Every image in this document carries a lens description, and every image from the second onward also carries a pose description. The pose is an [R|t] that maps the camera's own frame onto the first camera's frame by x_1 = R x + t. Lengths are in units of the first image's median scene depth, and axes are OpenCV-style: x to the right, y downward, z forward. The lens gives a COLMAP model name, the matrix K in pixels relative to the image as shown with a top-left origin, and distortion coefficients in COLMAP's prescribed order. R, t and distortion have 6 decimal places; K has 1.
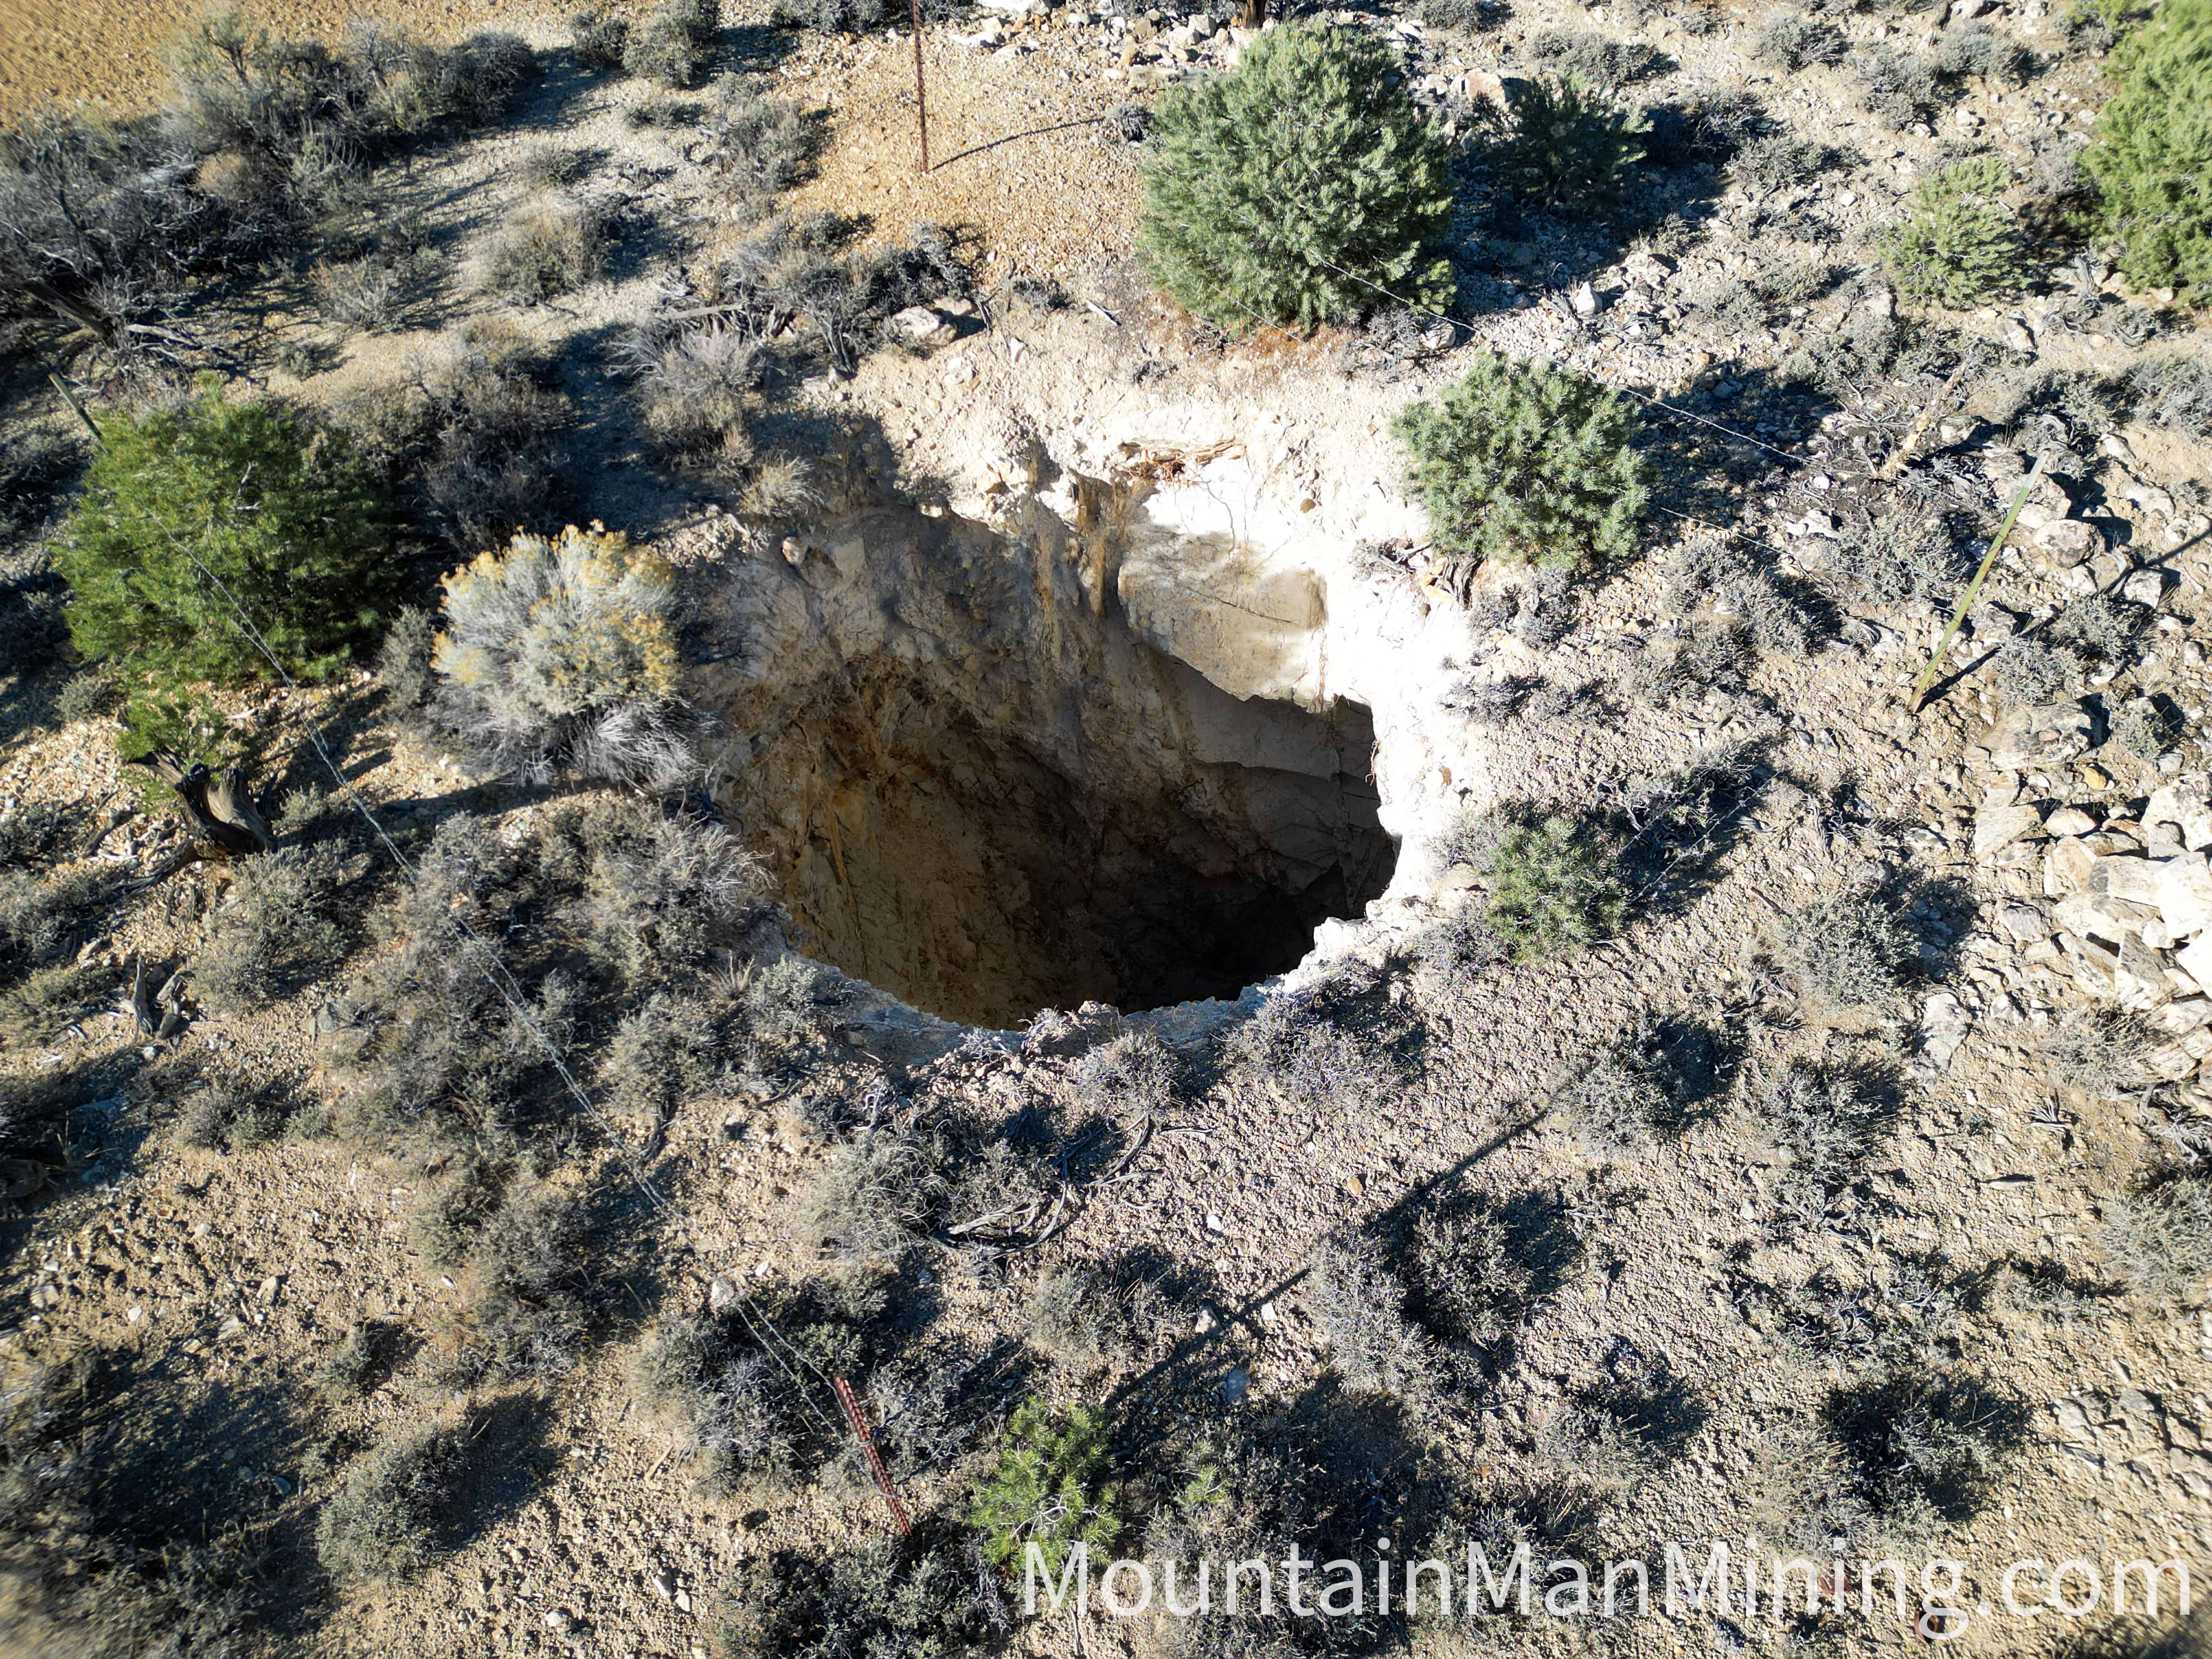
lens RADIAL K [[1526.4, 0, 1098.9], [0, 1526.4, 842.0], [0, 0, 1]] dist [0.070561, -0.068390]
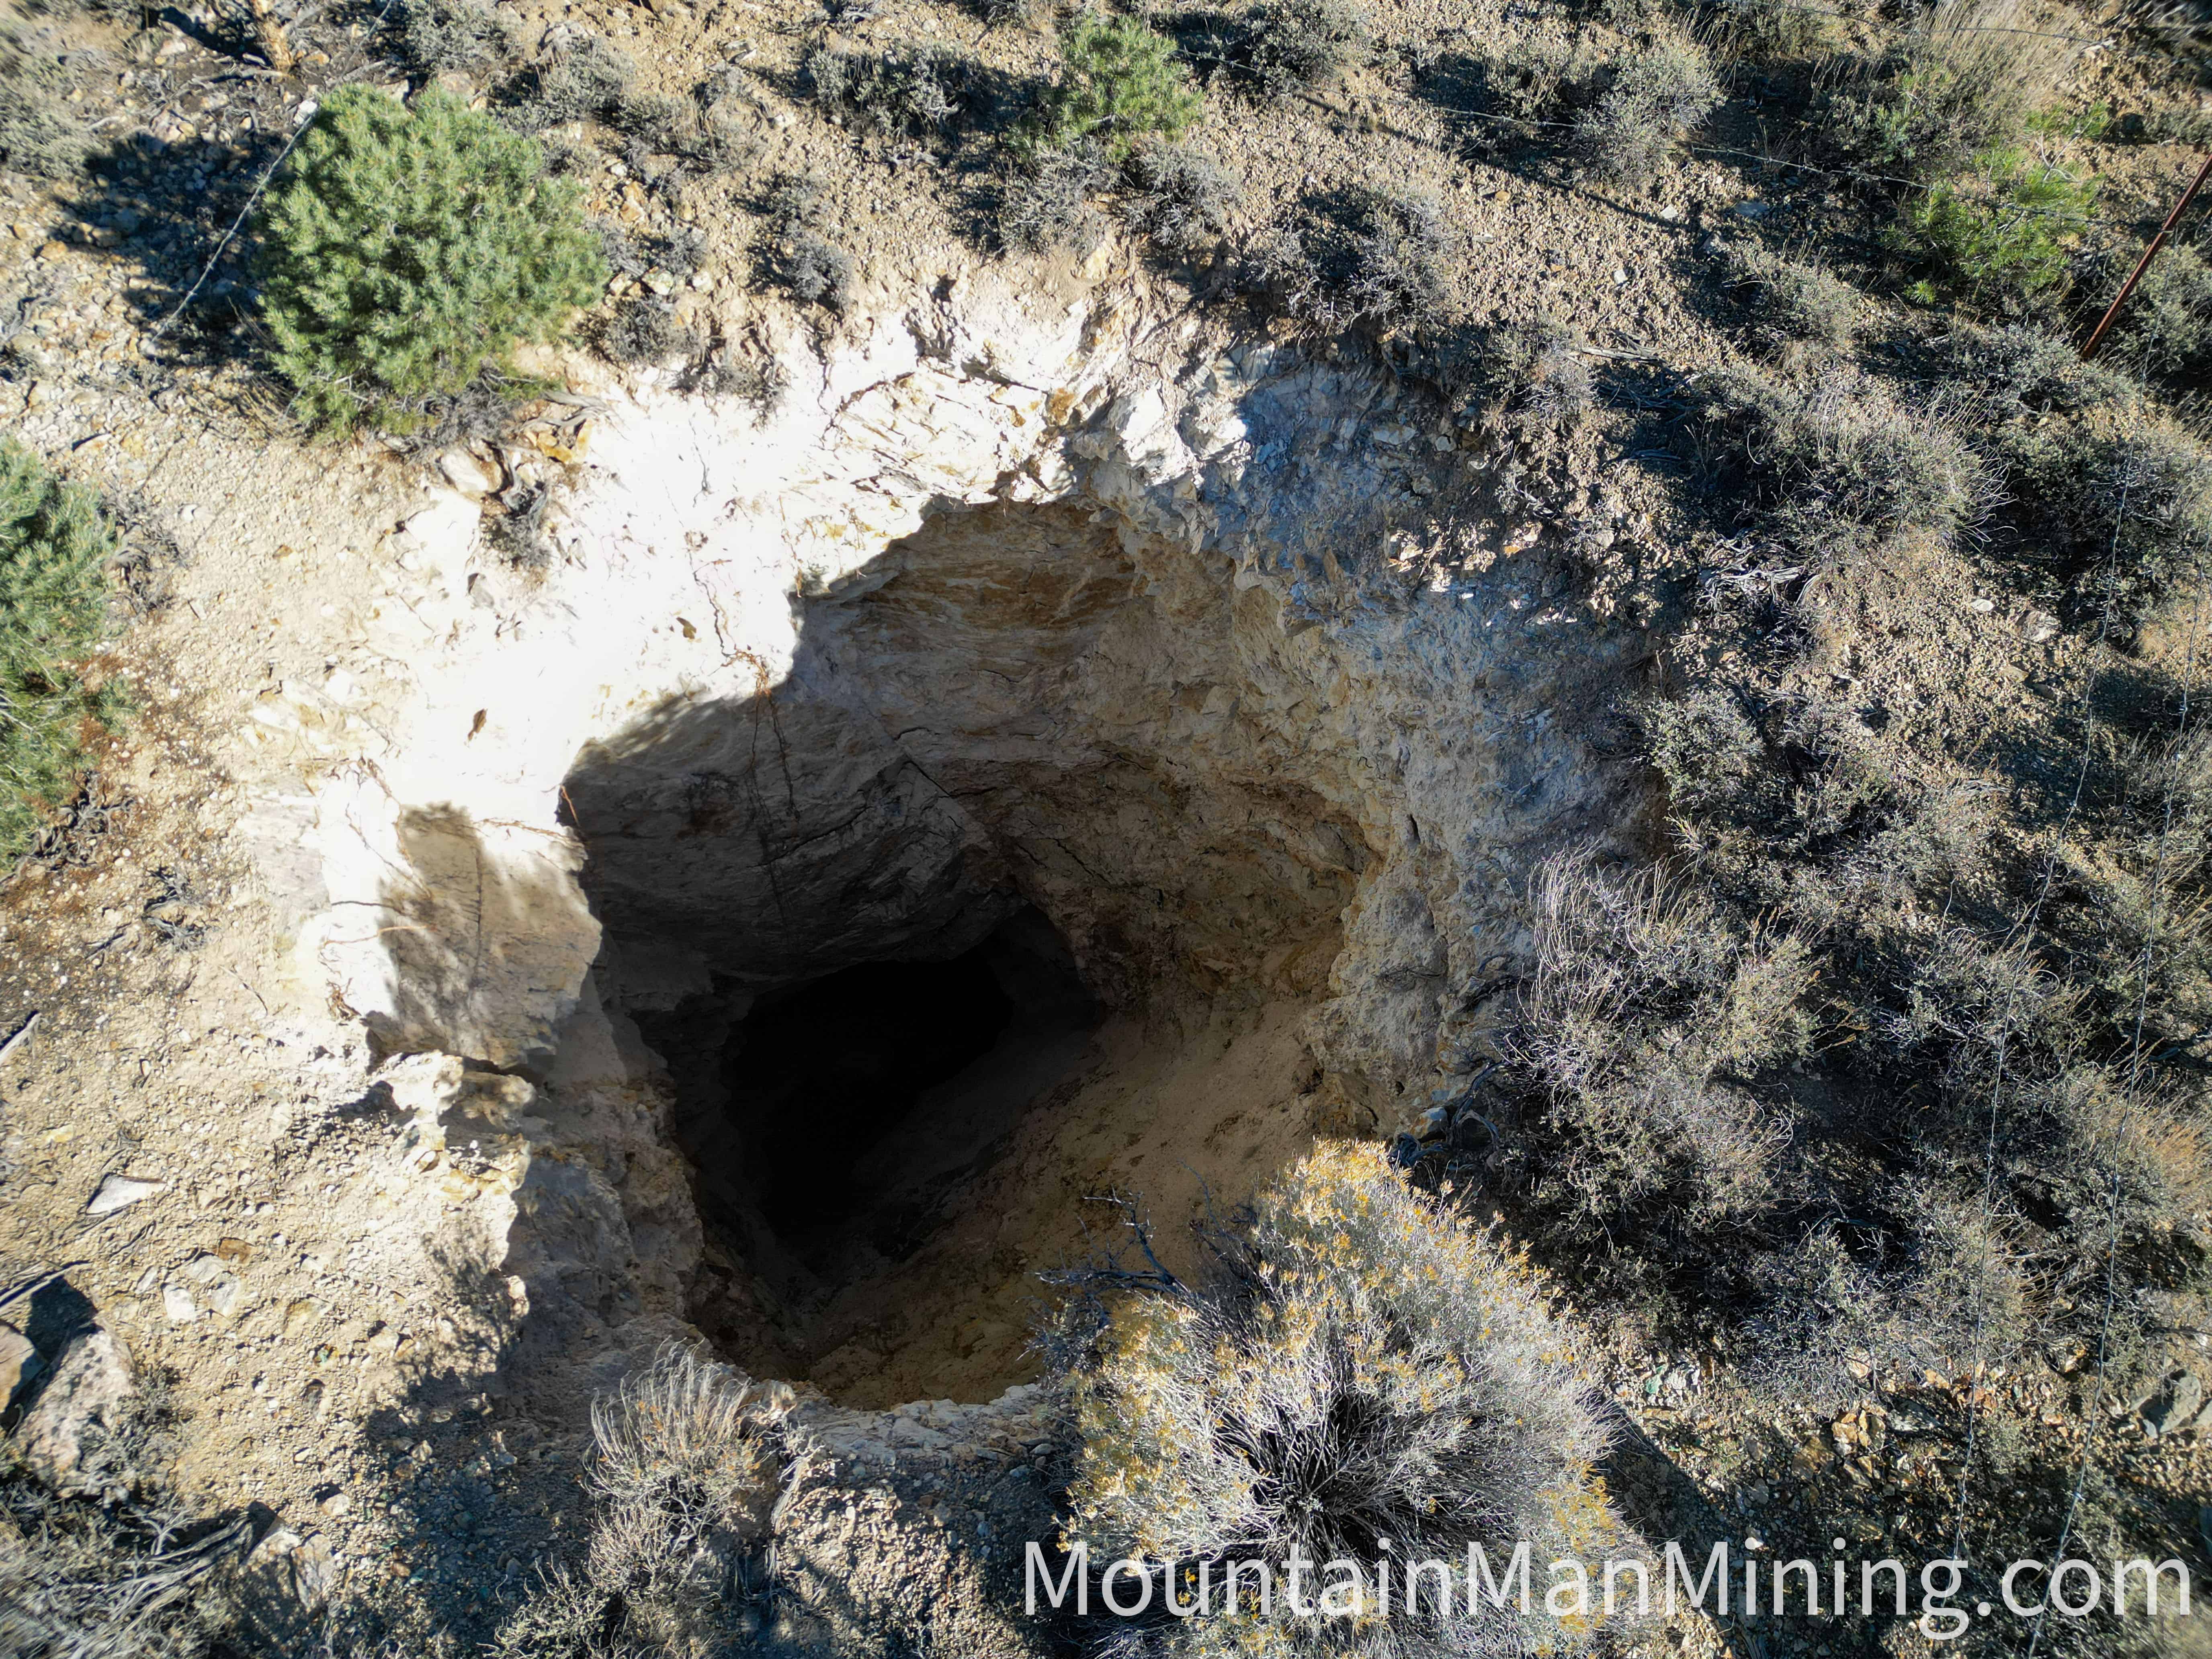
lens RADIAL K [[1526.9, 0, 1099.1], [0, 1526.9, 833.2], [0, 0, 1]] dist [0.063700, -0.054498]
pose [[-0.436405, -0.757728, 0.485179, -0.437820], [0.763306, -0.026298, 0.645501, -0.534886], [-0.476355, 0.652040, 0.589856, 0.706694]]
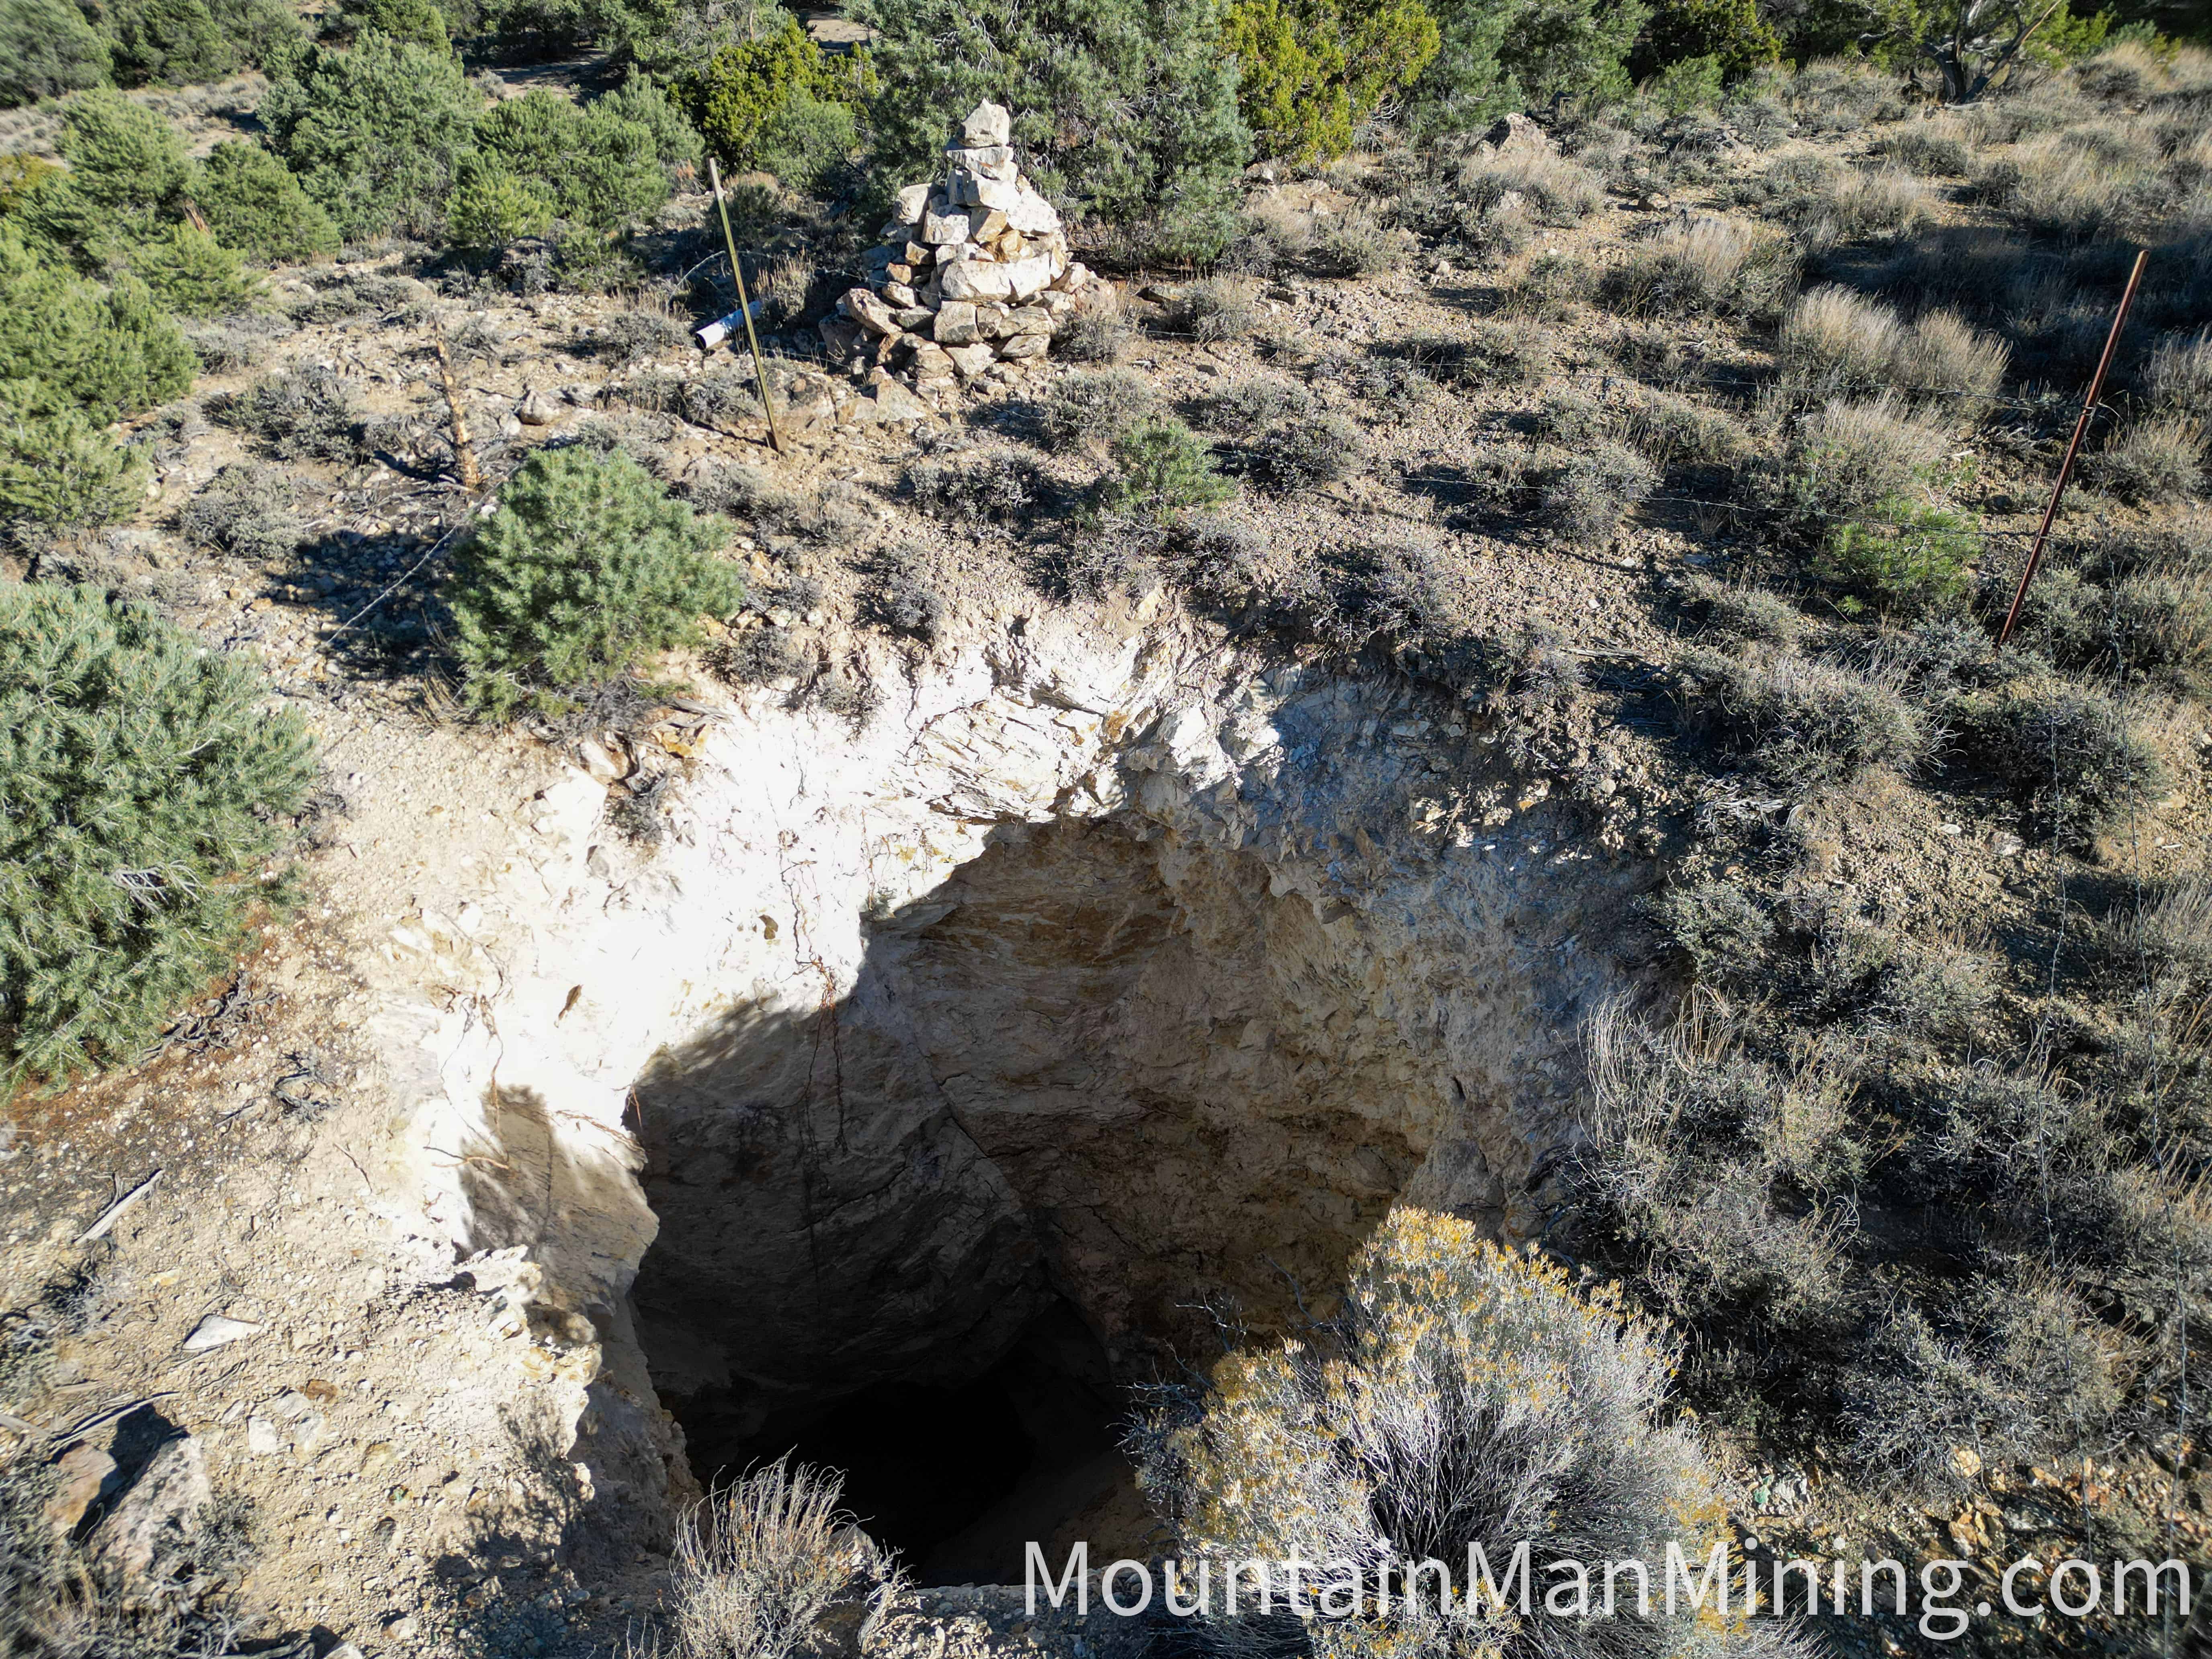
lens RADIAL K [[1526.4, 0, 1098.9], [0, 1526.4, 842.0], [0, 0, 1]] dist [0.070561, -0.068390]
pose [[-0.438800, -0.546954, 0.712948, -0.571728], [0.761686, 0.194548, 0.618049, -0.592183], [-0.476748, 0.814243, 0.331240, 0.815690]]
